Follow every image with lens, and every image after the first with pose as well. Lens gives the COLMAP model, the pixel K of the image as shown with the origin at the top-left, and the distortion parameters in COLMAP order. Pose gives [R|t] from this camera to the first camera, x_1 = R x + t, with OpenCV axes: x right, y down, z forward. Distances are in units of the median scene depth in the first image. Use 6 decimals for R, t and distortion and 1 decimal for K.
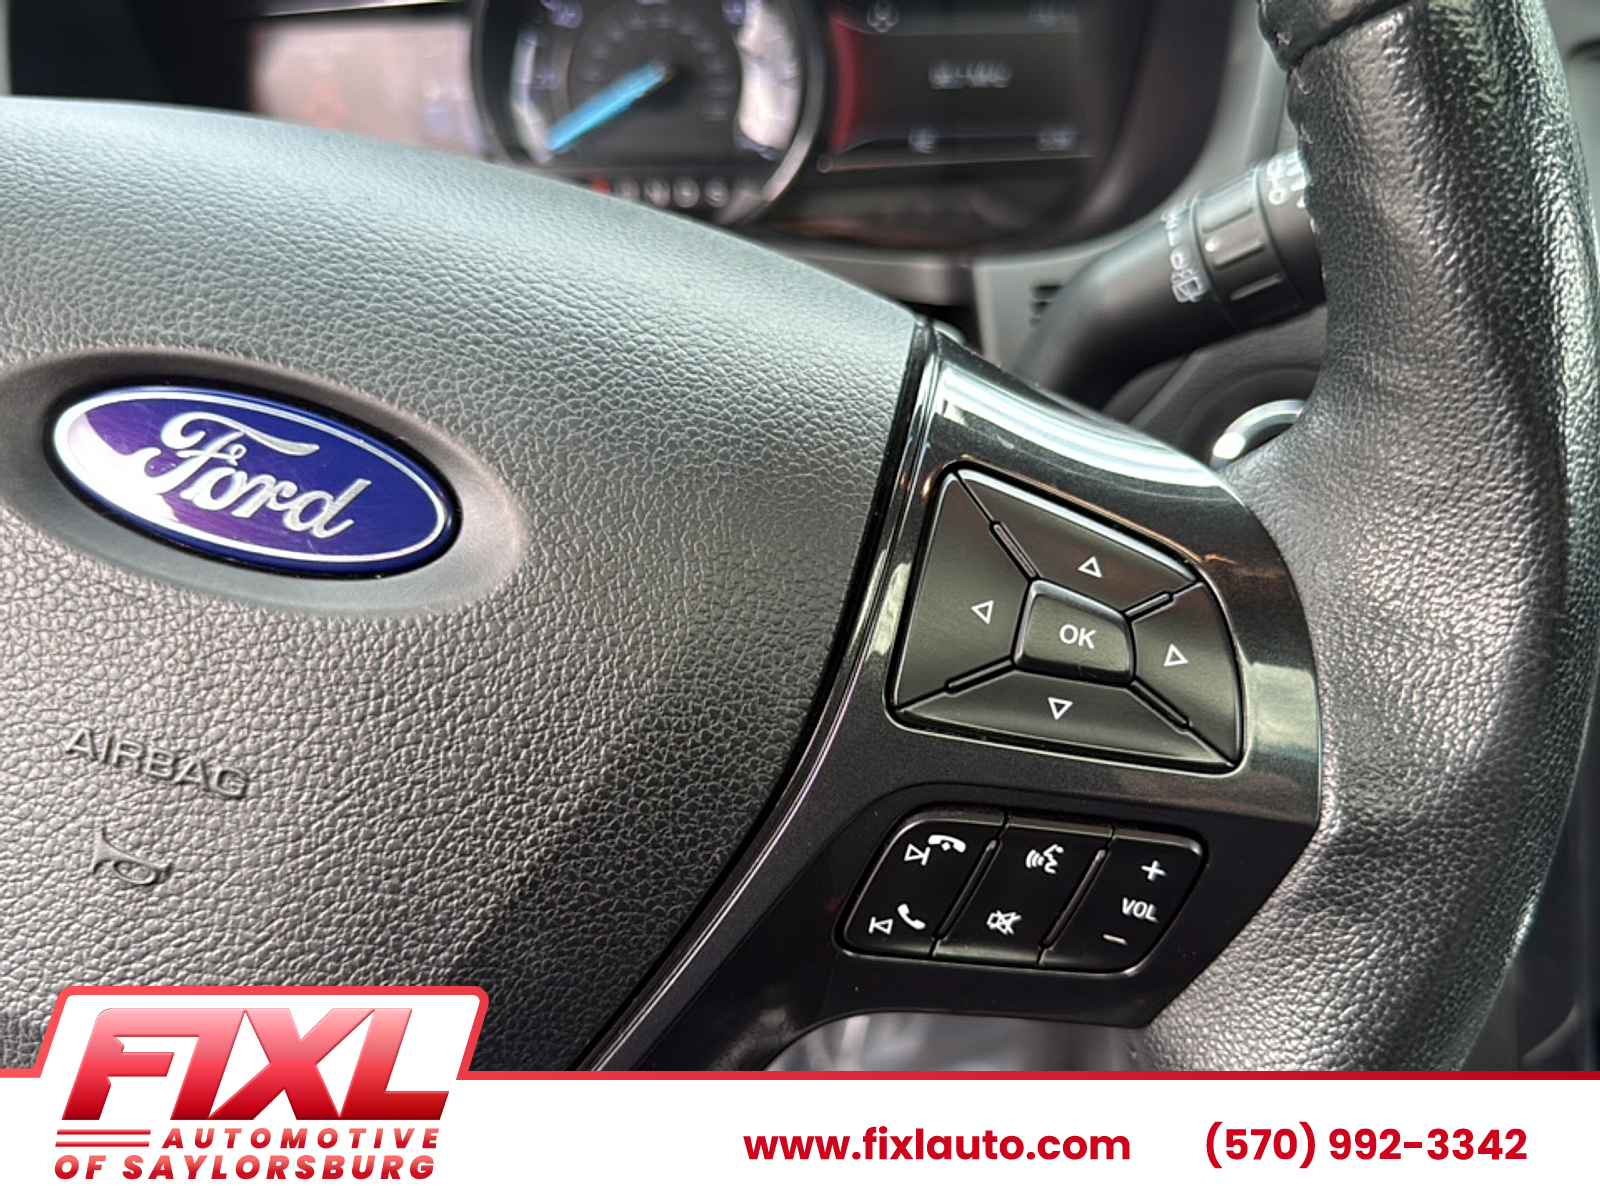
lens RADIAL K [[1490.0, 0, 800.0], [0, 1490.0, 600.0], [0, 0, 1]] dist [0.161192, -0.399577]
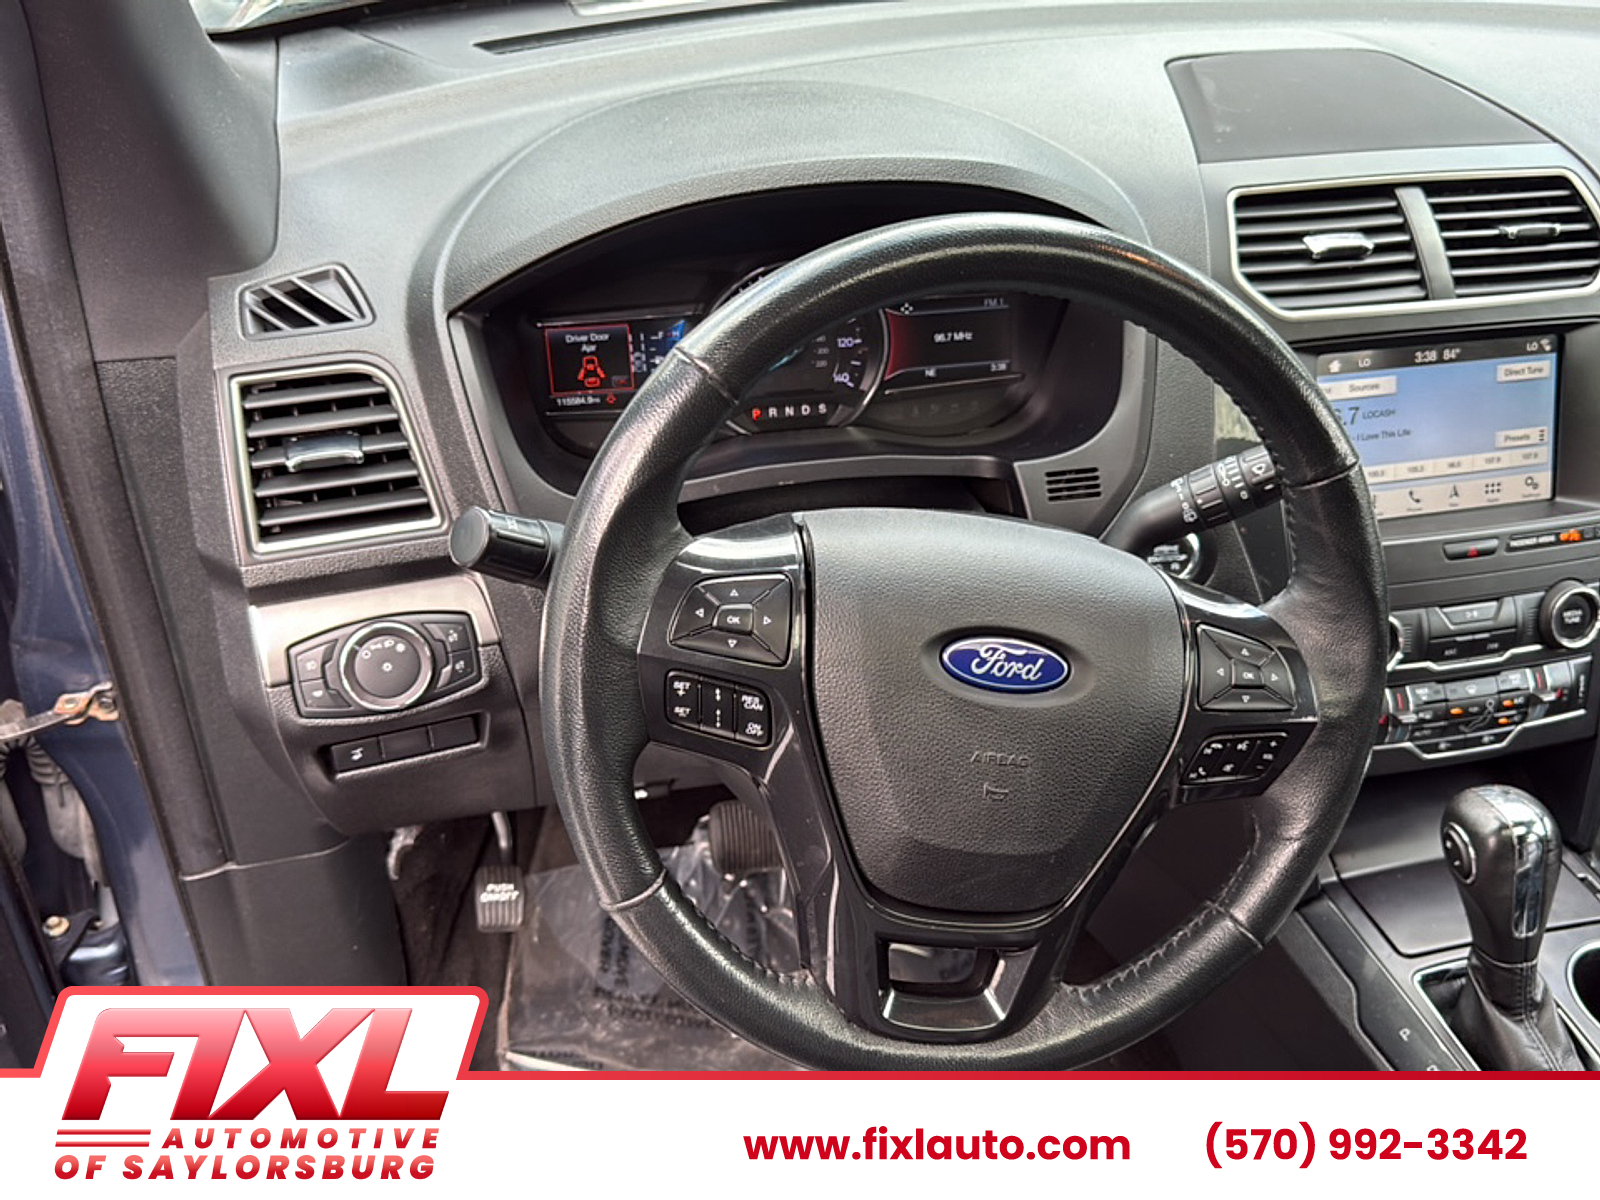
lens RADIAL K [[1482.1, 0, 803.8], [0, 1482.1, 606.1], [0, 0, 1]] dist [0.183599, -0.467925]
pose [[0.945960, -0.133563, 0.295500, -1.614099], [0.116555, 0.990384, 0.074527, -0.464768], [-0.302612, -0.036057, 0.952432, -1.729701]]
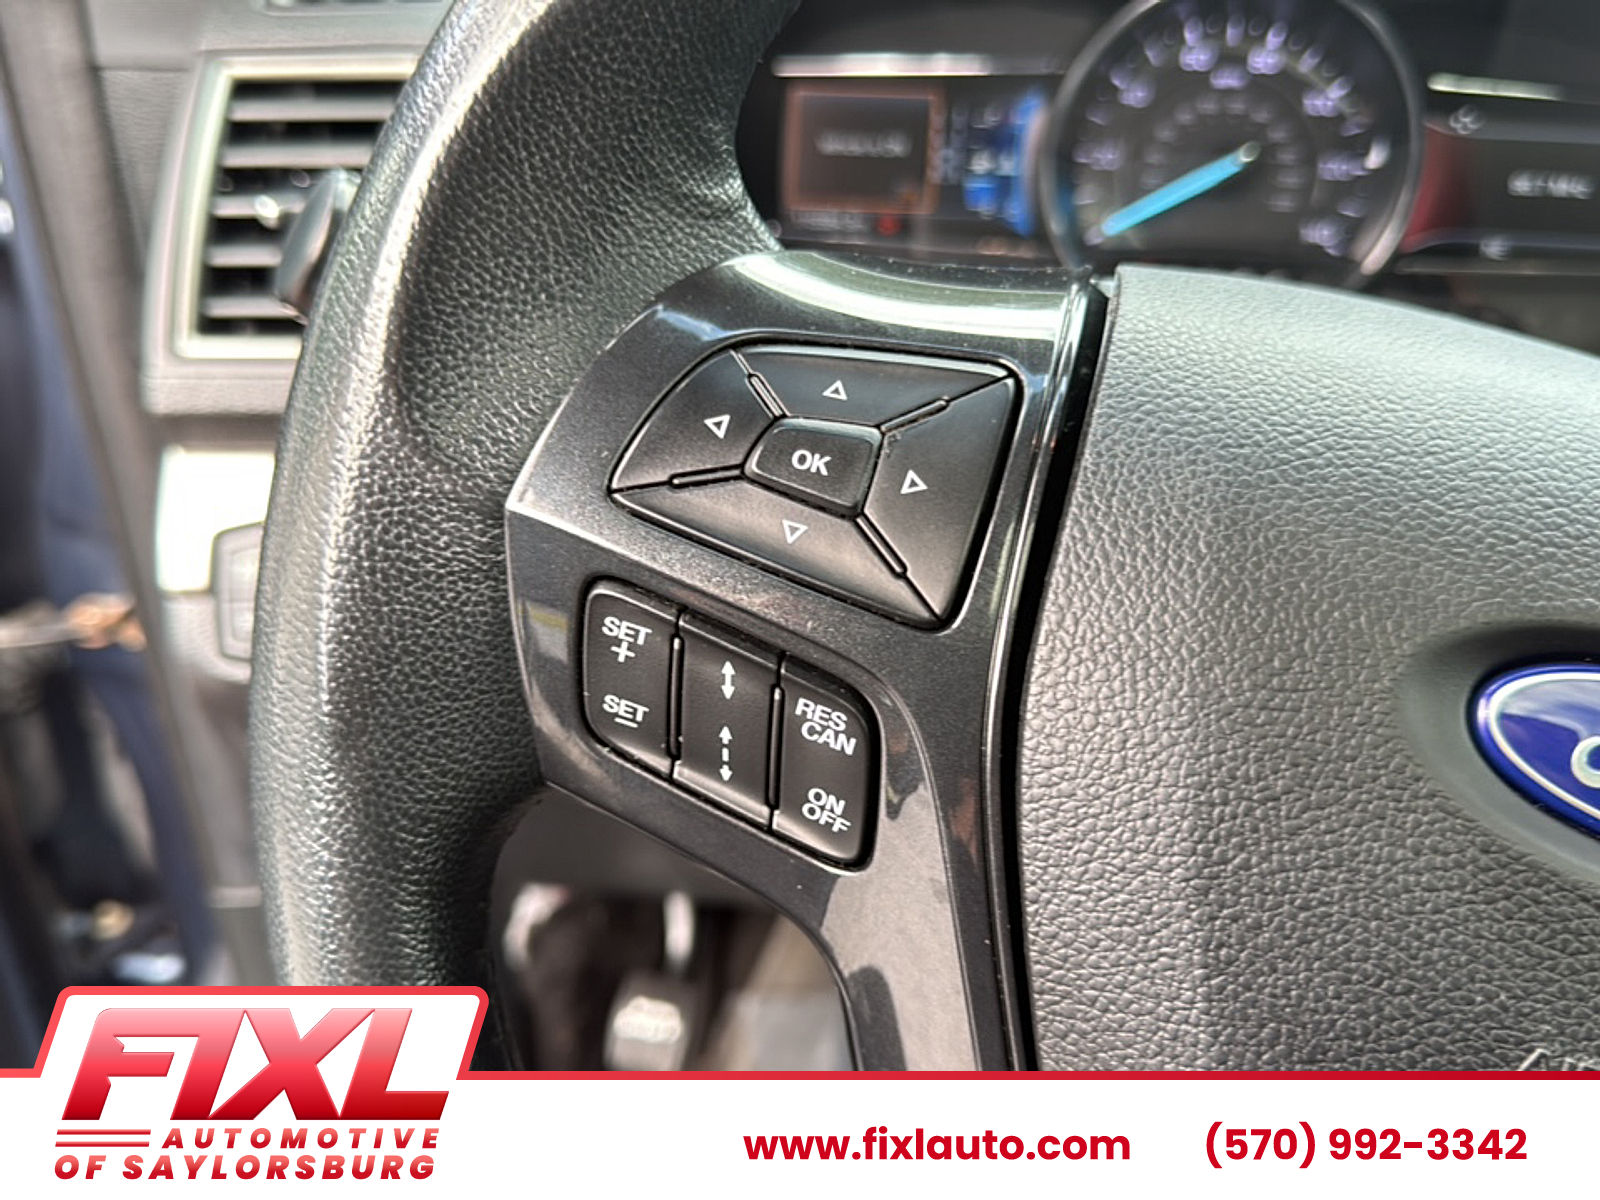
lens RADIAL K [[1490.0, 0, 800.0], [0, 1490.0, 600.0], [0, 0, 1]] dist [0.161192, -0.399577]
pose [[0.998259, 0.058035, 0.010552, -0.911038], [-0.058069, 0.998308, 0.002932, -0.156453], [-0.010364, -0.003540, 0.999940, 0.099297]]
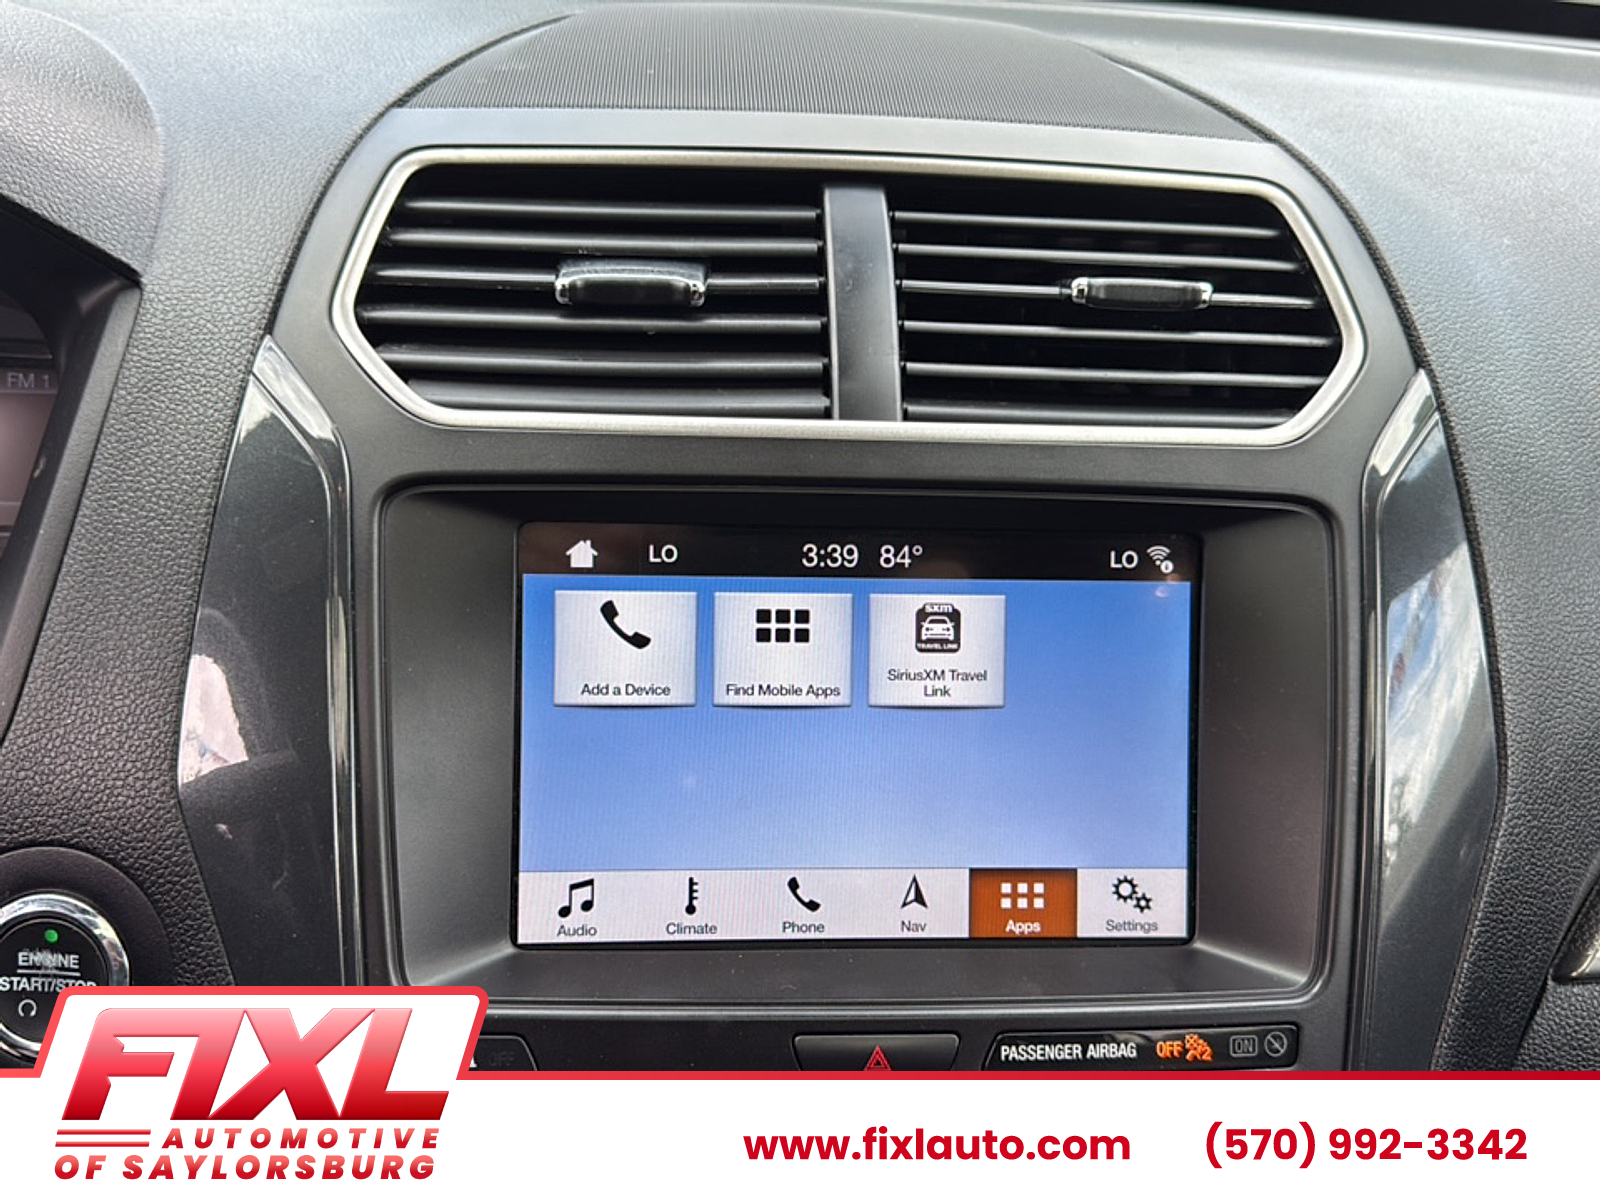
lens RADIAL K [[1490.0, 0, 800.0], [0, 1490.0, 600.0], [0, 0, 1]] dist [0.161192, -0.399577]
pose [[0.985154, 0.013381, 0.171150, 1.187342], [0.010076, 0.990732, -0.135457, -0.347115], [-0.171376, 0.135170, 0.975889, 0.209084]]
